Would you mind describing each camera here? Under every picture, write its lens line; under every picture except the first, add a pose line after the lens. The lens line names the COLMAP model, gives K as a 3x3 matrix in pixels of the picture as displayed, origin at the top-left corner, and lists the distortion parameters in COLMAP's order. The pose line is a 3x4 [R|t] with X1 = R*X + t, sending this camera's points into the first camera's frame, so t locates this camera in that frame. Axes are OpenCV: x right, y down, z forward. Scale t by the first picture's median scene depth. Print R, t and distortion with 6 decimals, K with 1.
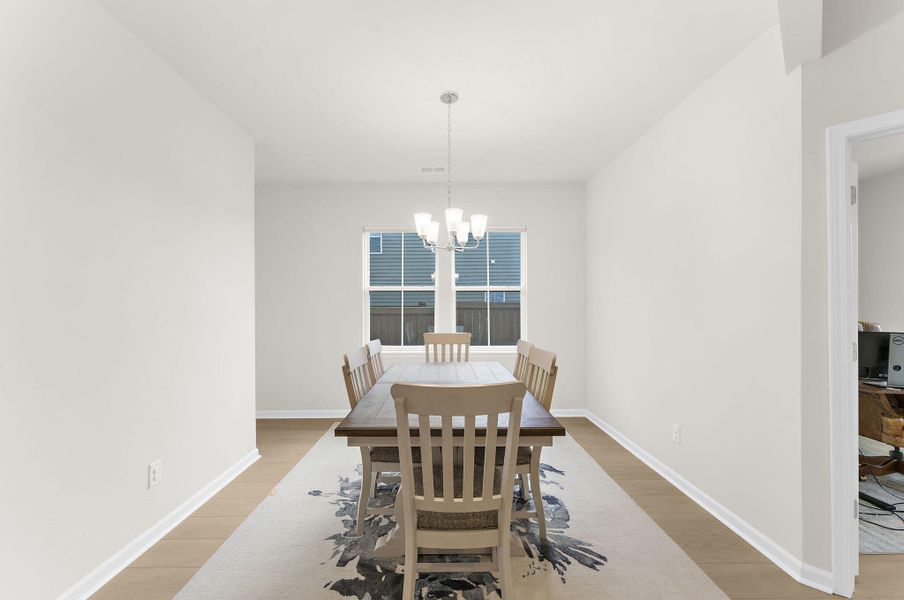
lens RADIAL K [[371.7, 0, 451.0], [0, 371.7, 304.0], [0, 0, 1]] dist [0.004233, 0.000624]
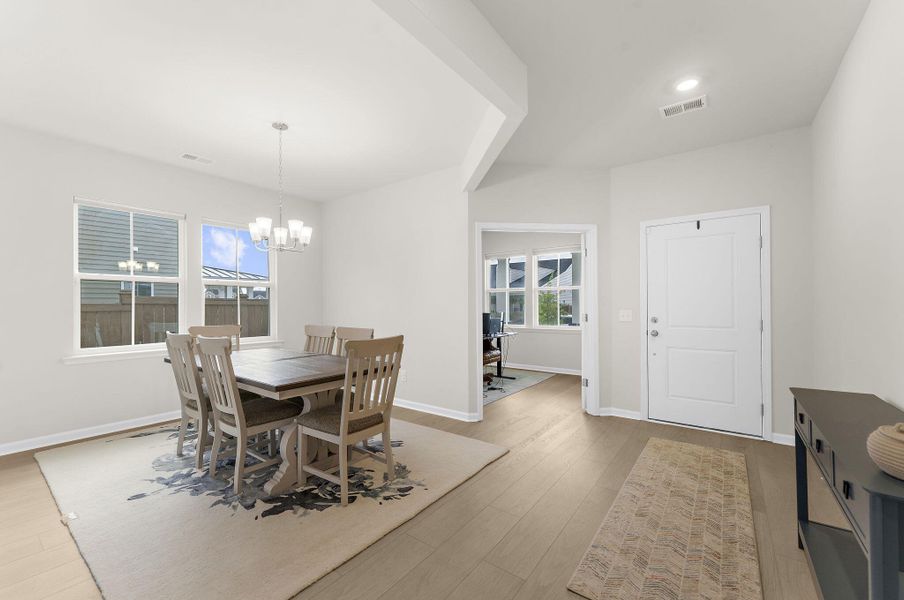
lens RADIAL K [[371.7, 0, 450.6], [0, 371.7, 298.3], [0, 0, 1]] dist [0.004233, 0.000624]
pose [[0.613378, 0.003998, 0.789779, -0.653522], [-0.000149, 0.999988, -0.004947, 0.018124], [-0.789789, 0.002916, 0.613371, -0.198265]]
